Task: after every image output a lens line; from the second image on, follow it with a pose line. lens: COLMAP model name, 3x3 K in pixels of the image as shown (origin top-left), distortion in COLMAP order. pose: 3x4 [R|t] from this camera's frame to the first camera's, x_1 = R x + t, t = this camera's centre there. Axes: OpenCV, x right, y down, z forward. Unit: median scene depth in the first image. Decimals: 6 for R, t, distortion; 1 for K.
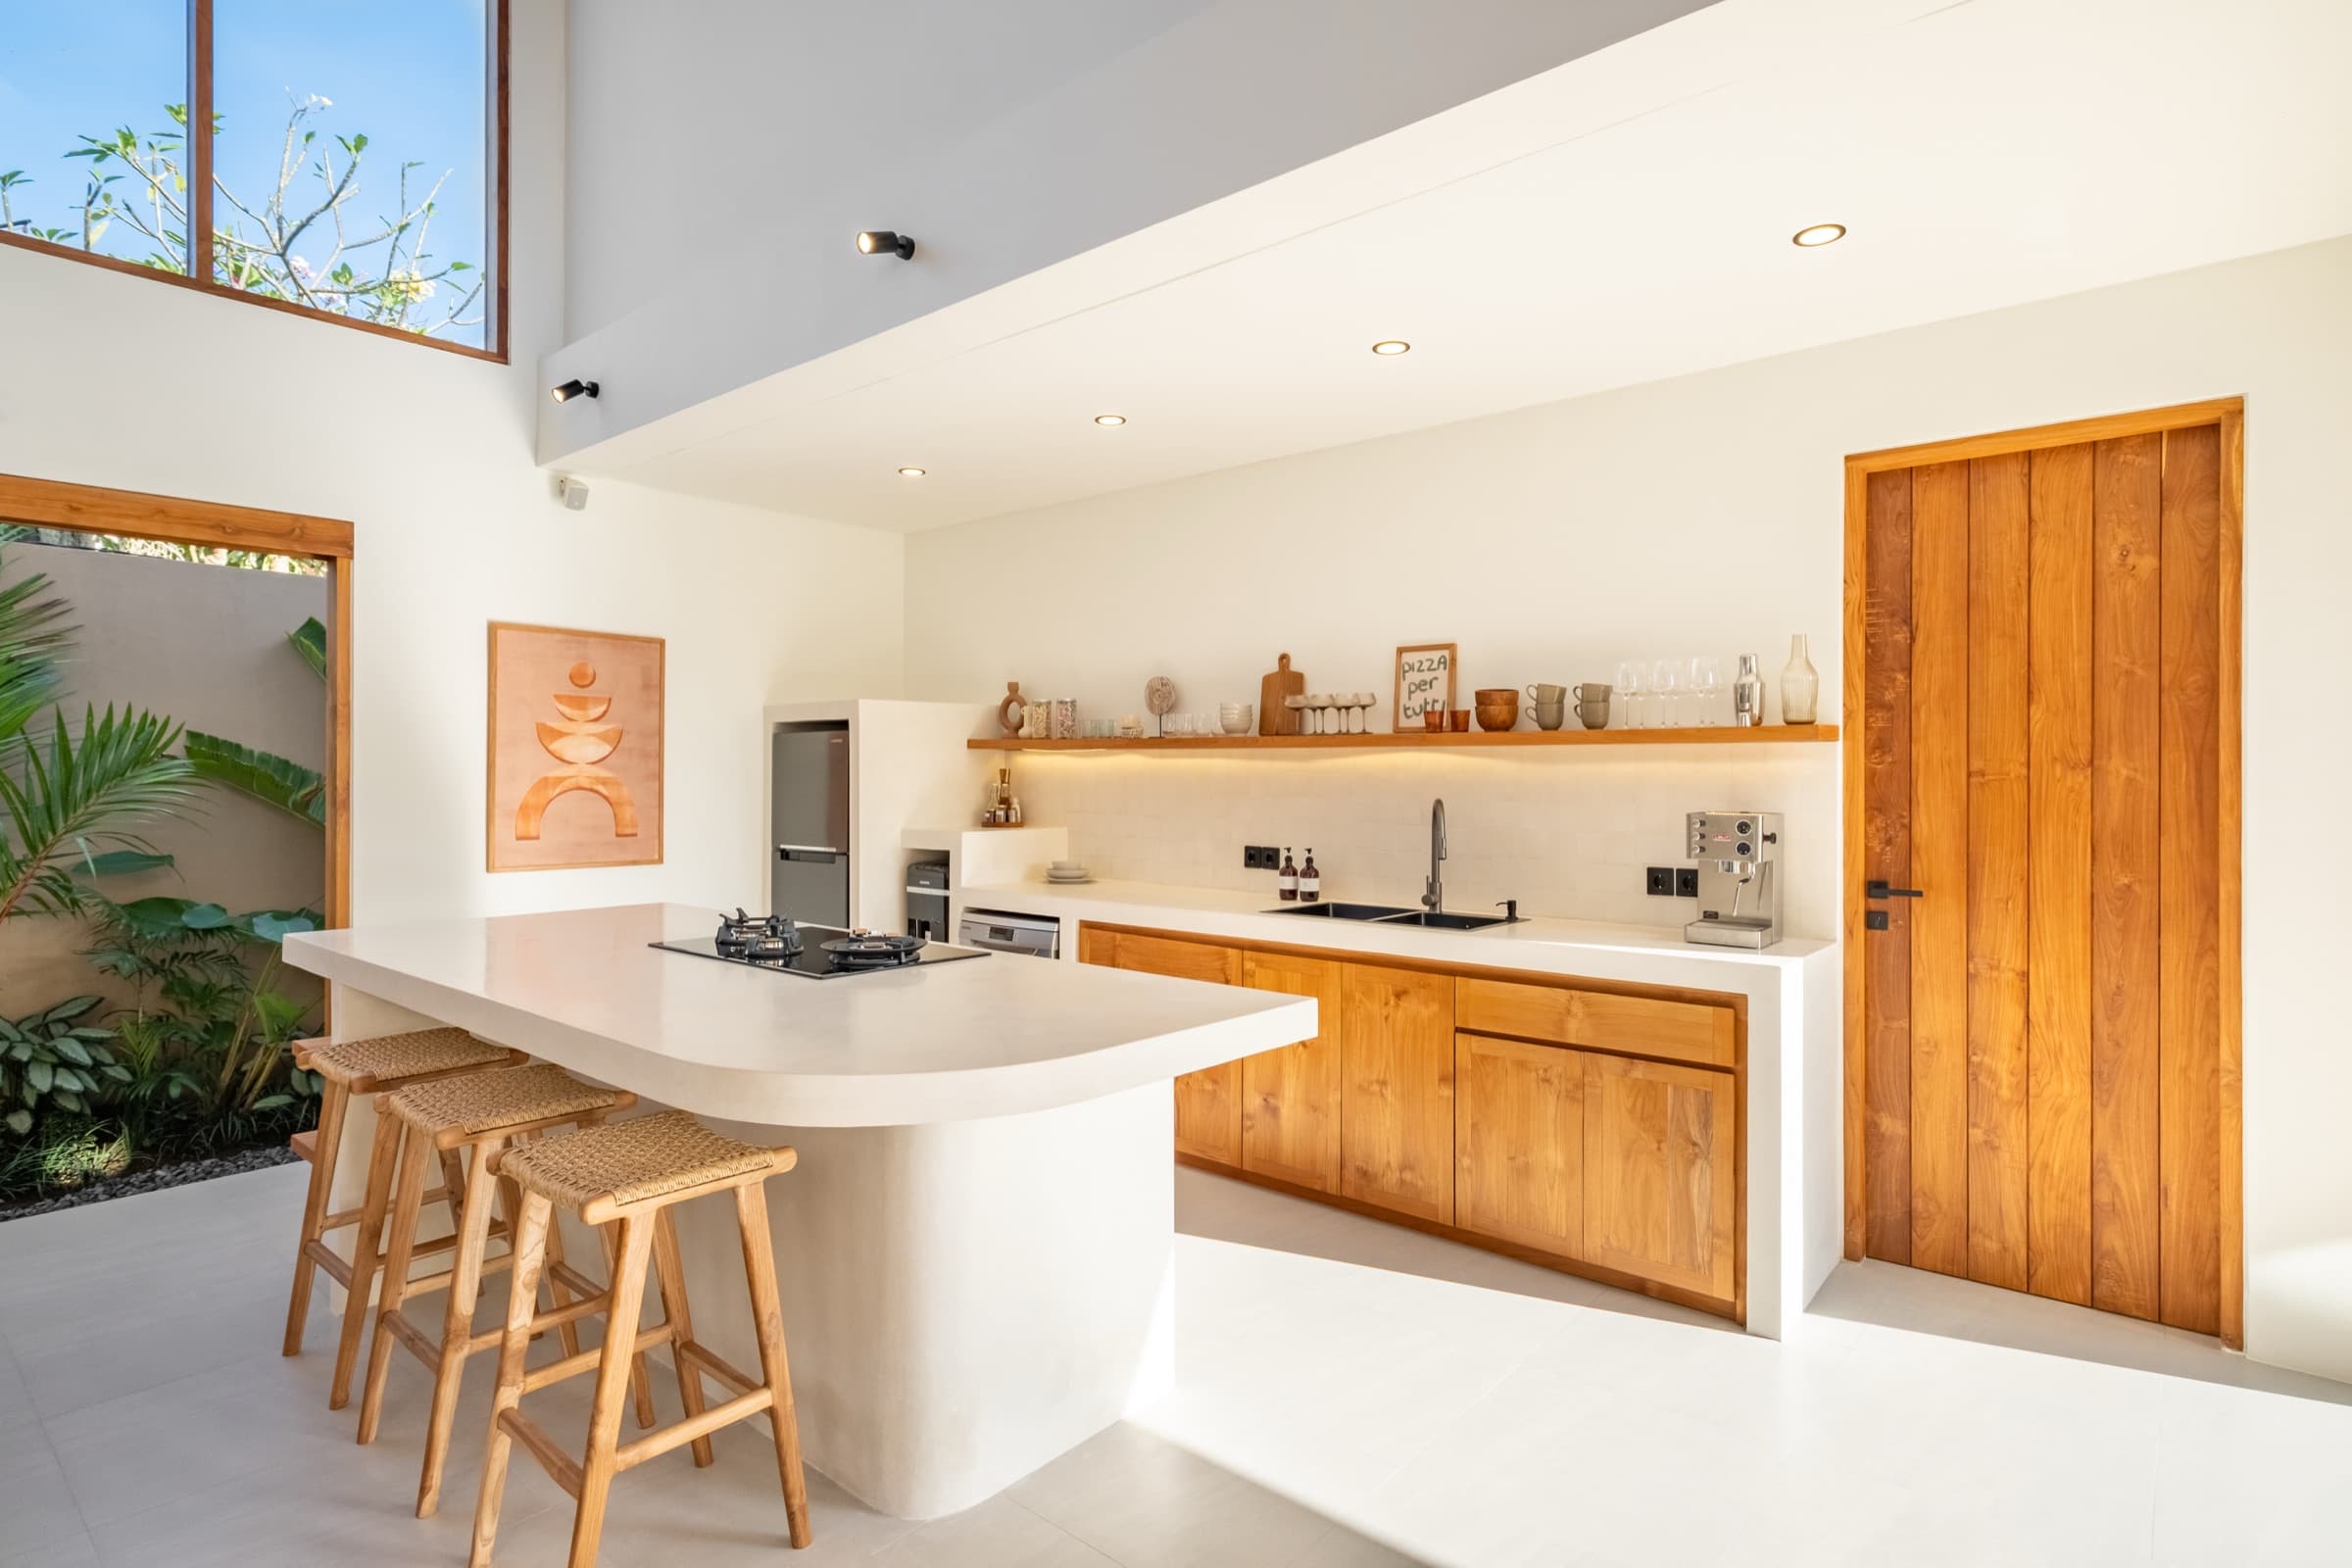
lens RADIAL K [[1247.8, 0, 1171.2], [0, 1247.8, 774.8], [0, 0, 1]] dist [-0.000365, 0.000249]
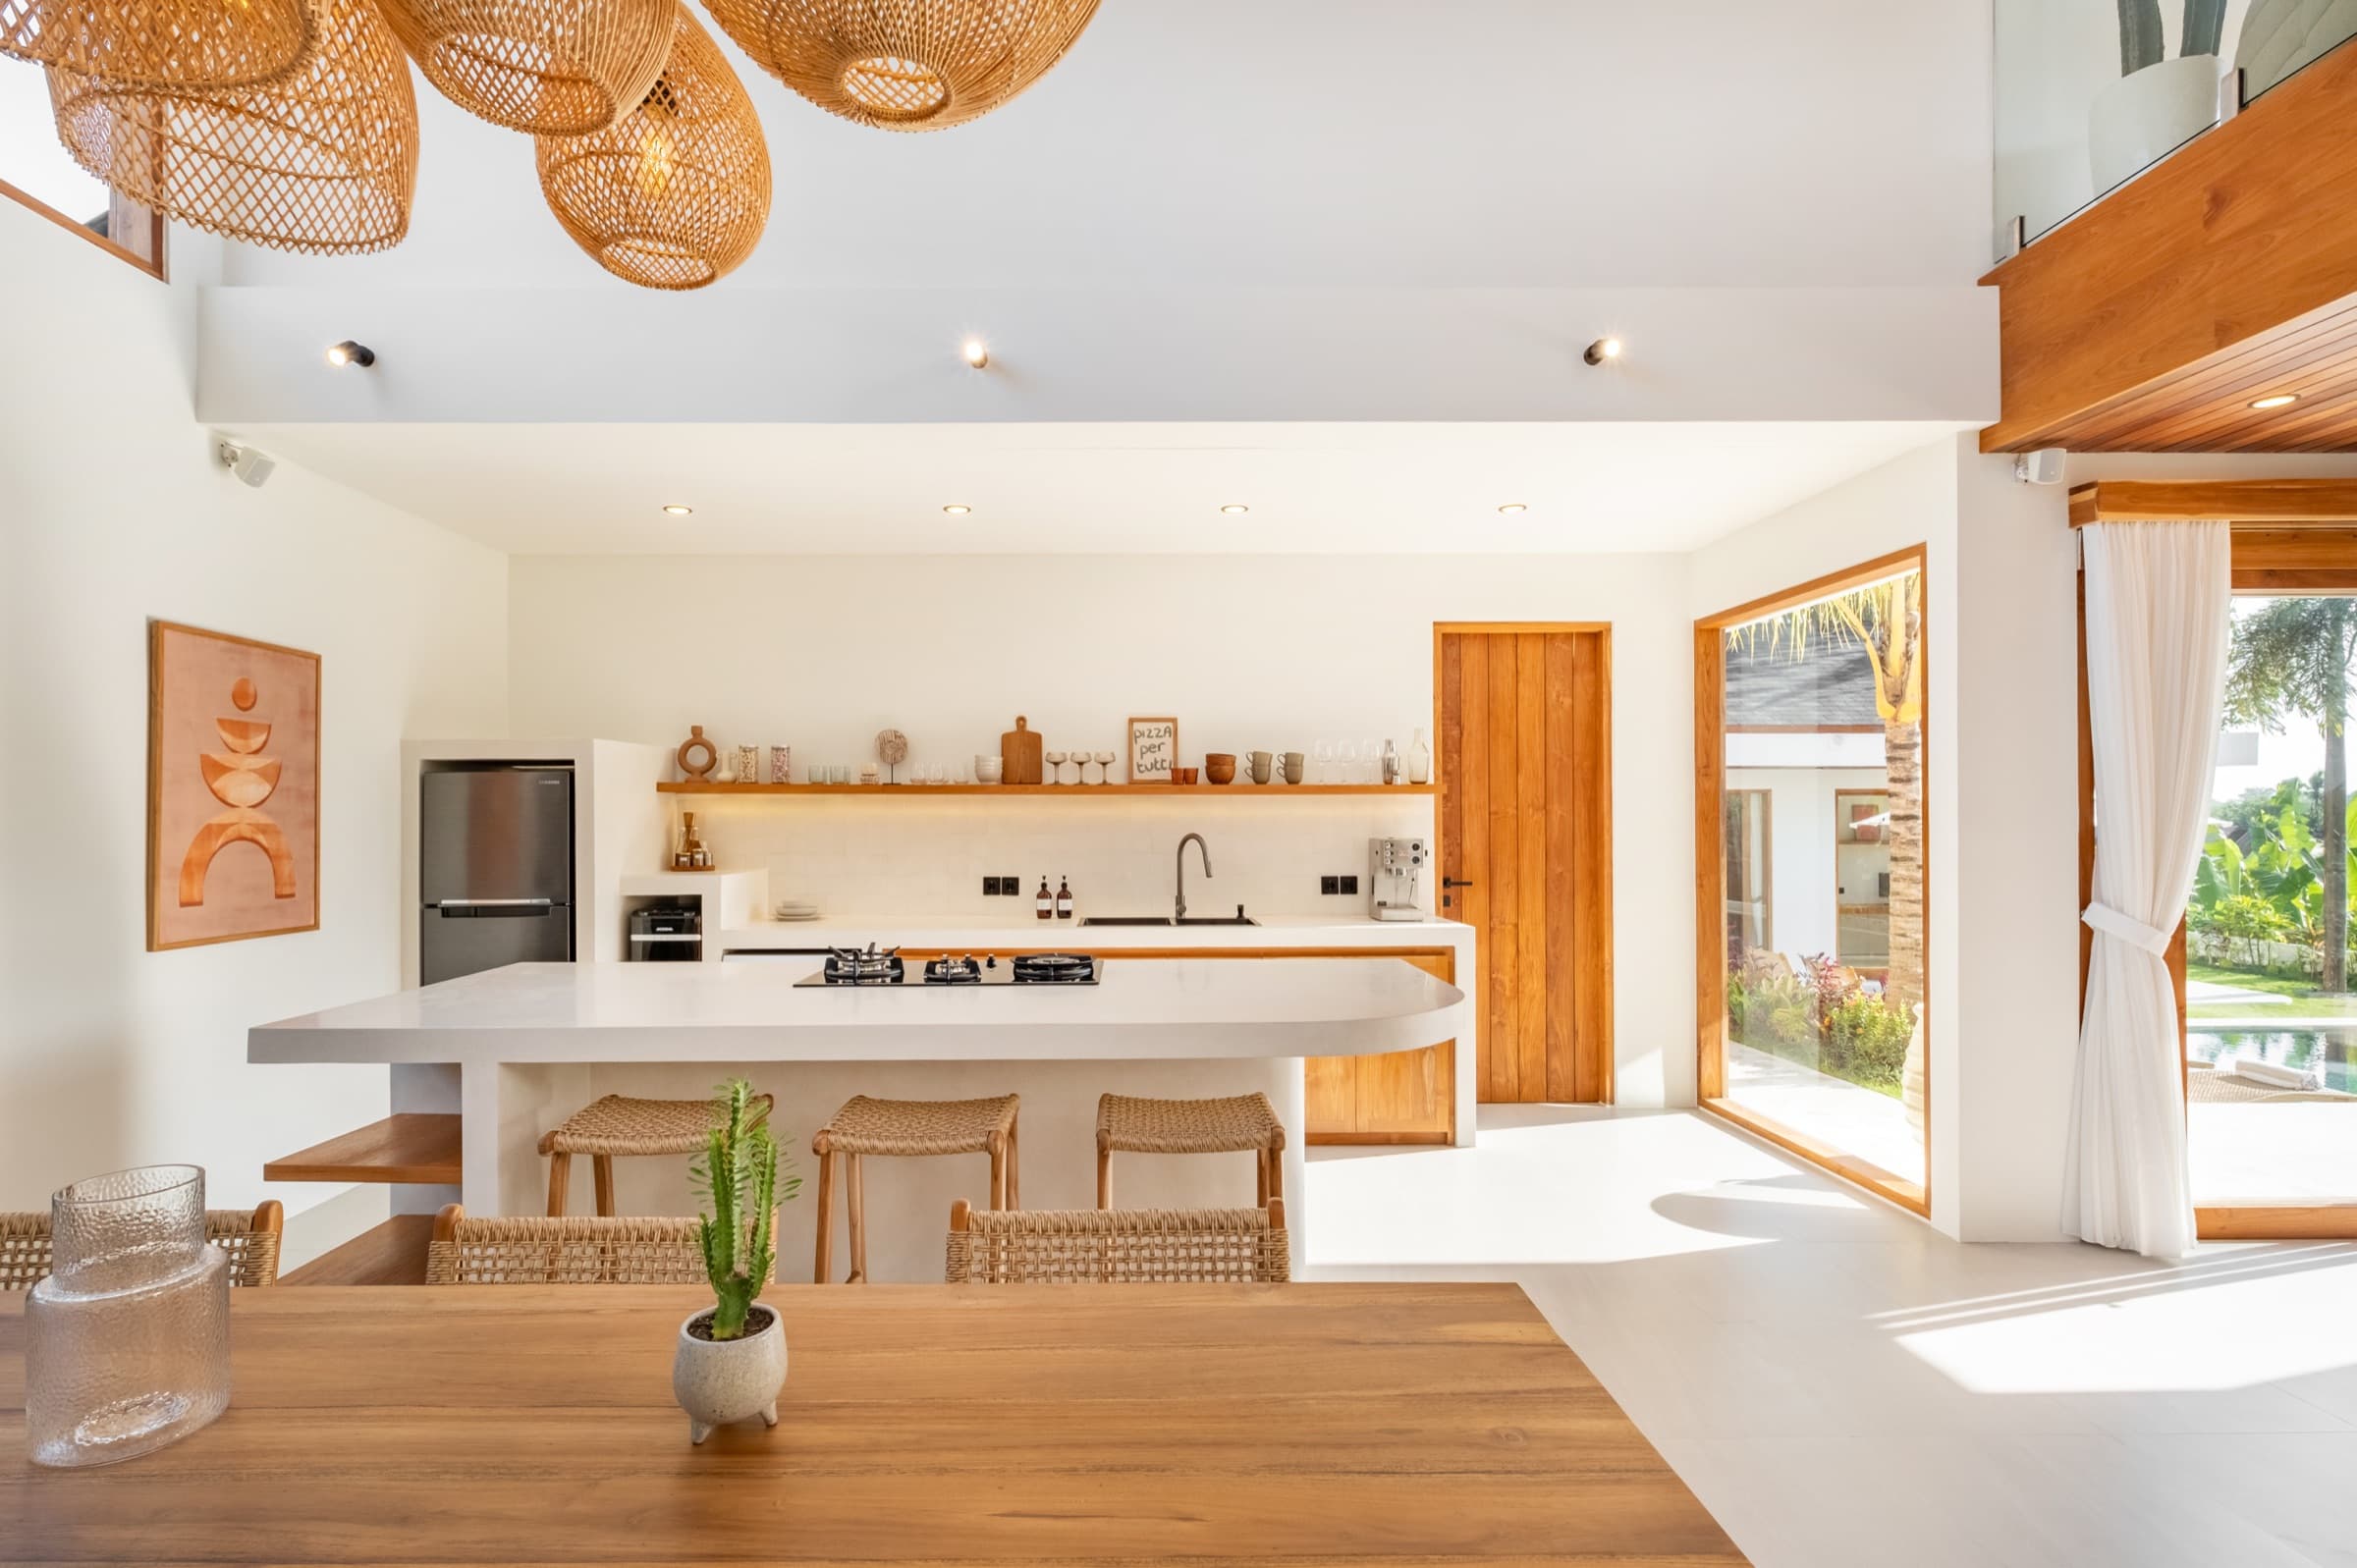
lens RADIAL K [[1190.9, 0, 1170.3], [0, 1190.9, 820.2], [0, 0, 1]] dist [0.002131, 0.000456]
pose [[0.737089, -0.007002, 0.675760, -0.624767], [0.005525, 0.999975, 0.004335, -0.000774], [-0.675773, 0.000538, 0.737109, 0.055954]]
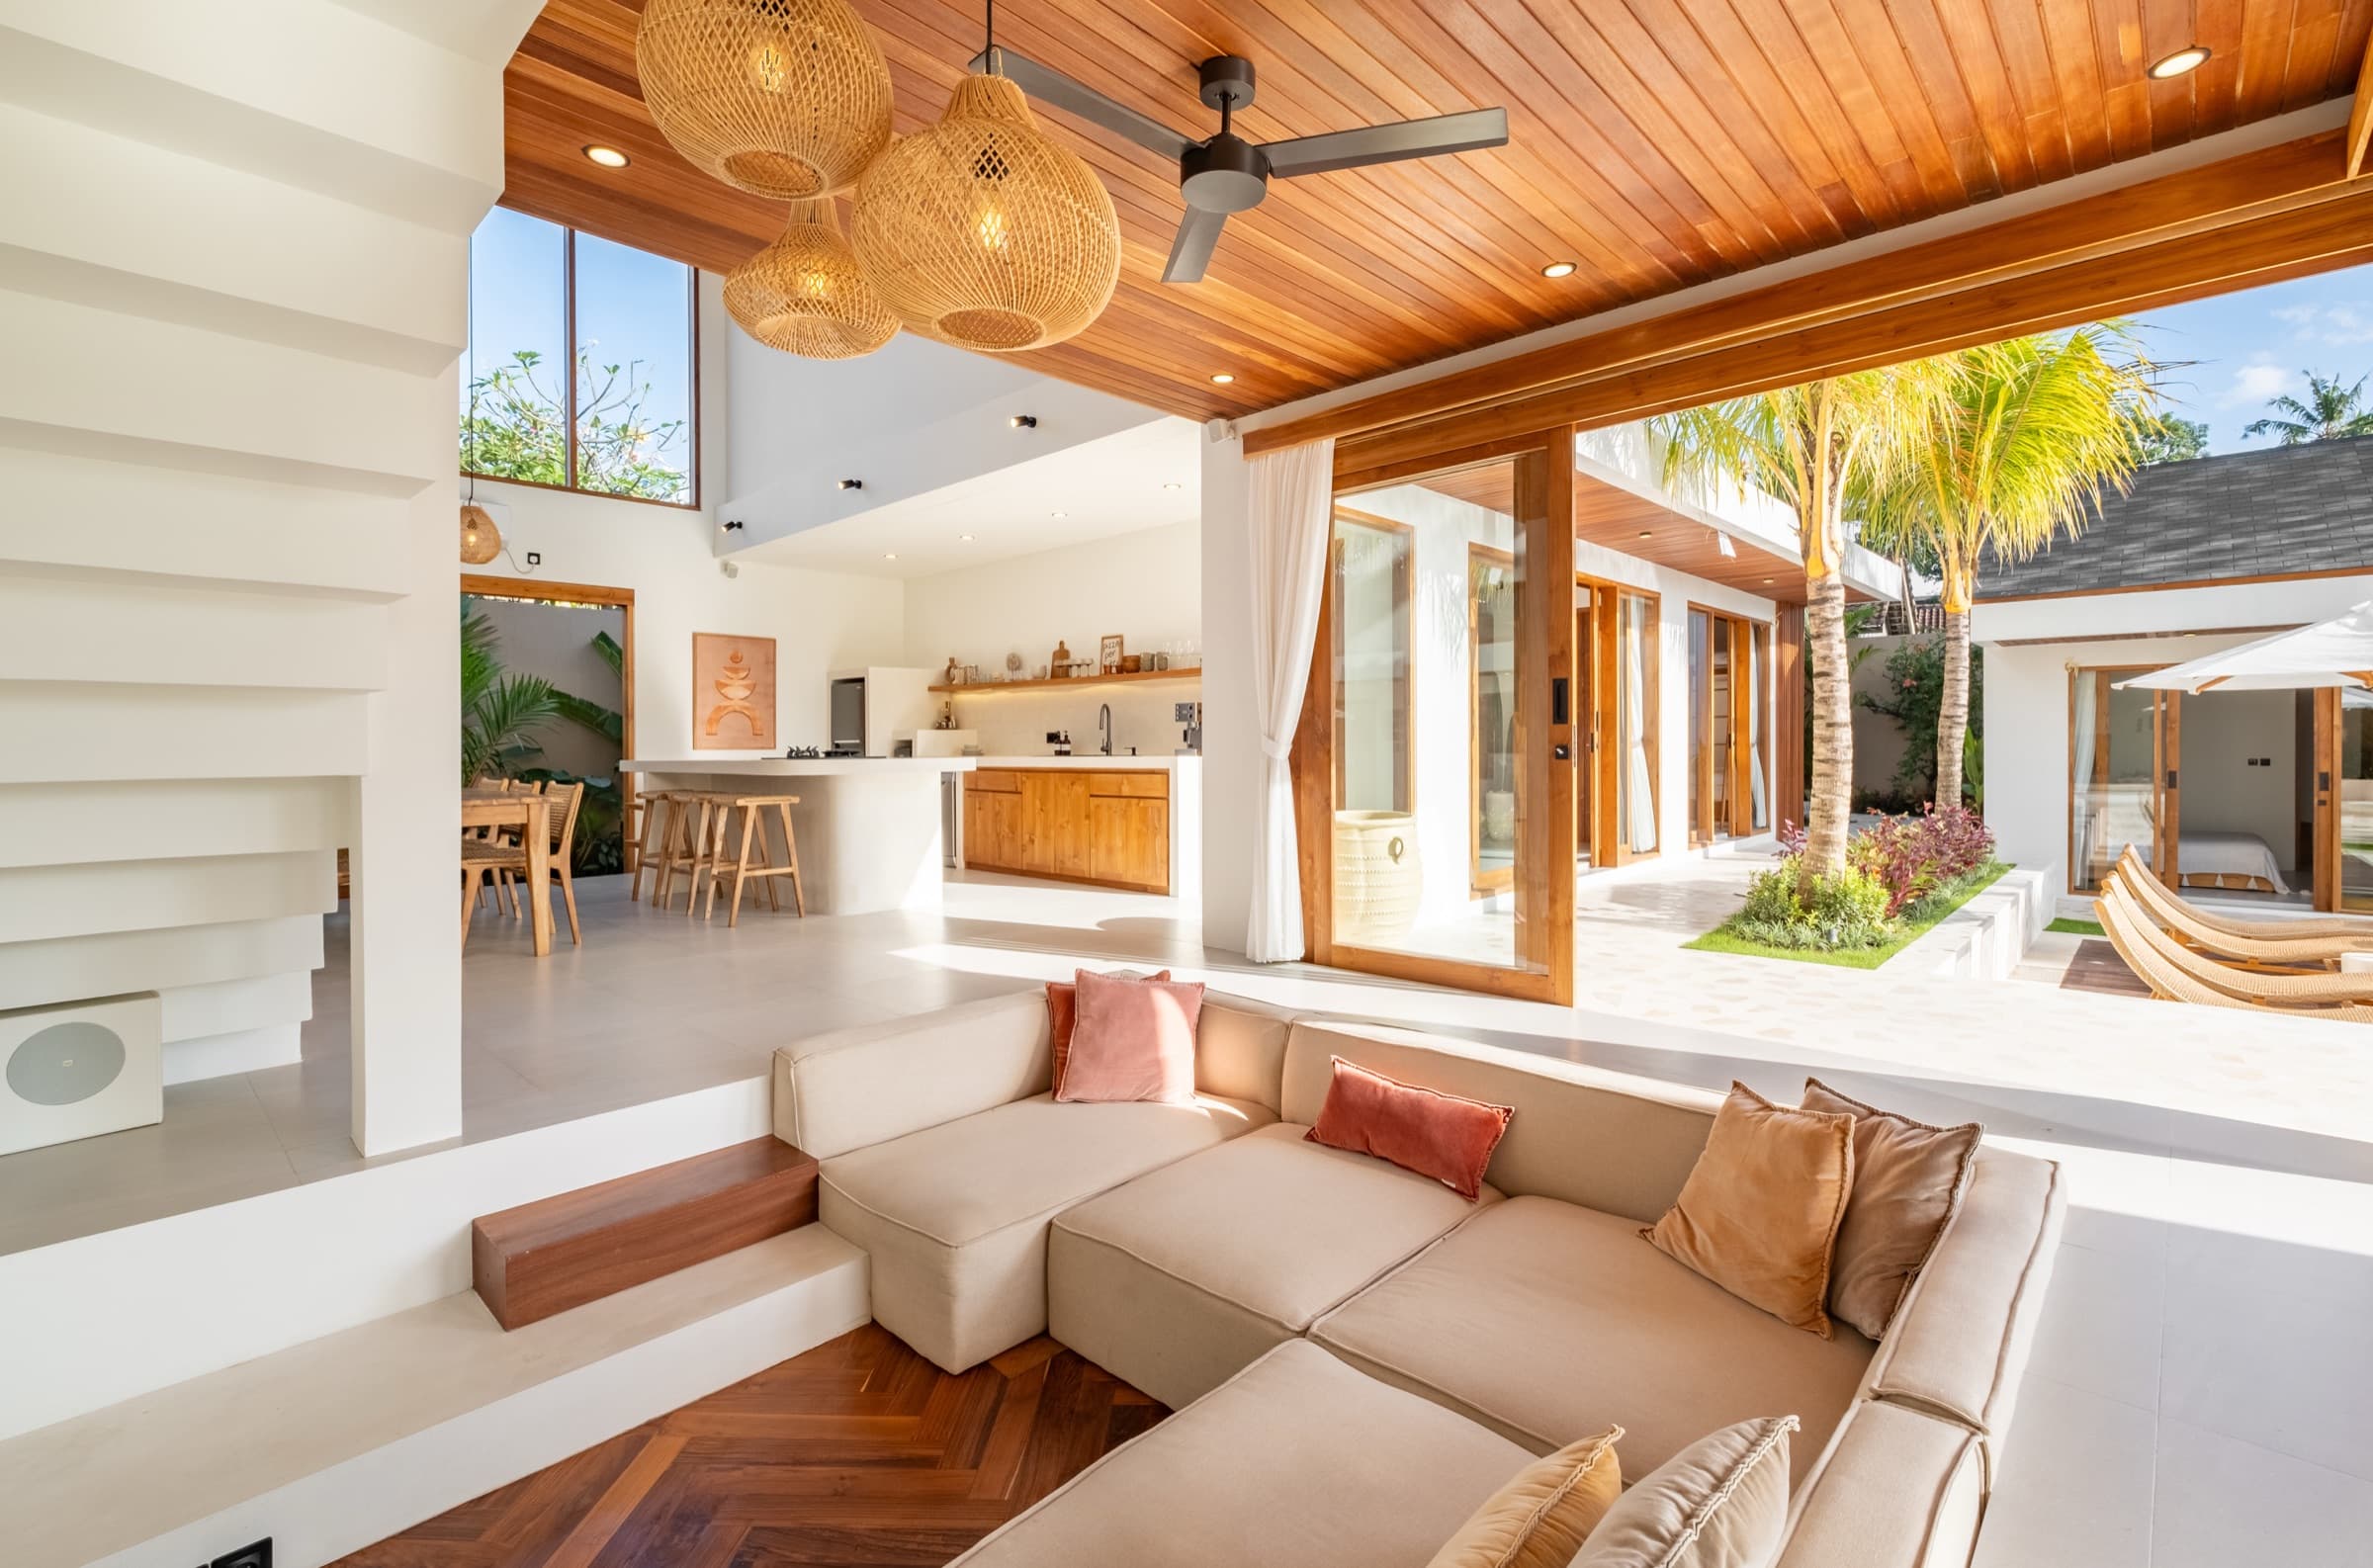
lens RADIAL K [[1152.5, 0, 1199.1], [0, 1152.5, 735.9], [0, 0, 1]] dist [0.002884, 0.000122]
pose [[0.997913, -0.014473, -0.062936, 0.471846], [0.013791, 0.999842, -0.011253, 0.094905], [0.063089, 0.010361, 0.997954, -0.981892]]
